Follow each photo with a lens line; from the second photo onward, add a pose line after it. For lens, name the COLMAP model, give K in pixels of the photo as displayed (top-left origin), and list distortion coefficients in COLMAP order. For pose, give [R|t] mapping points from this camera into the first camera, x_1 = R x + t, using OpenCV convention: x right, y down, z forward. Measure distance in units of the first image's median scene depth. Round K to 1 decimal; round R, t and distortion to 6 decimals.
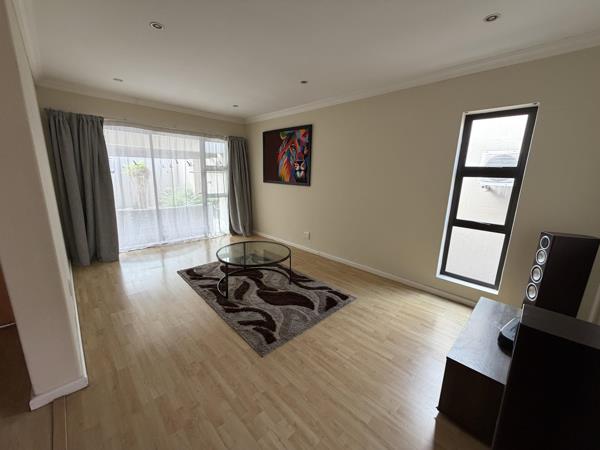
lens RADIAL K [[238.2, 0, 298.3], [0, 238.2, 224.7], [0, 0, 1]] dist [-0.000155, -0.000477]
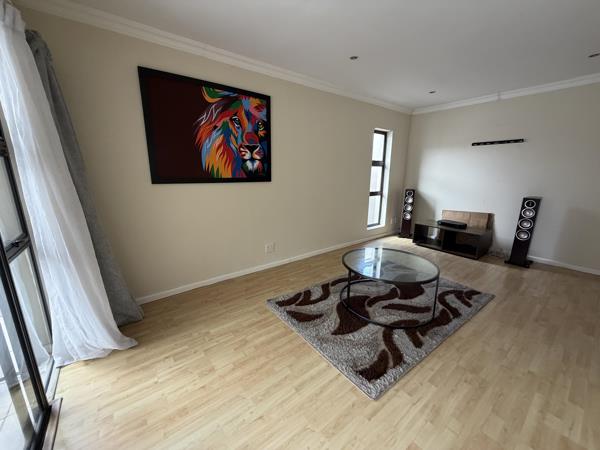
lens RADIAL K [[238.2, 0, 298.3], [0, 238.2, 224.7], [0, 0, 1]] dist [-0.000155, -0.000477]
pose [[0.121197, -0.245044, 0.961907, -0.690393], [0.206722, 0.954034, 0.216992, -0.176274], [-0.970864, 0.172549, 0.166282, 0.814679]]
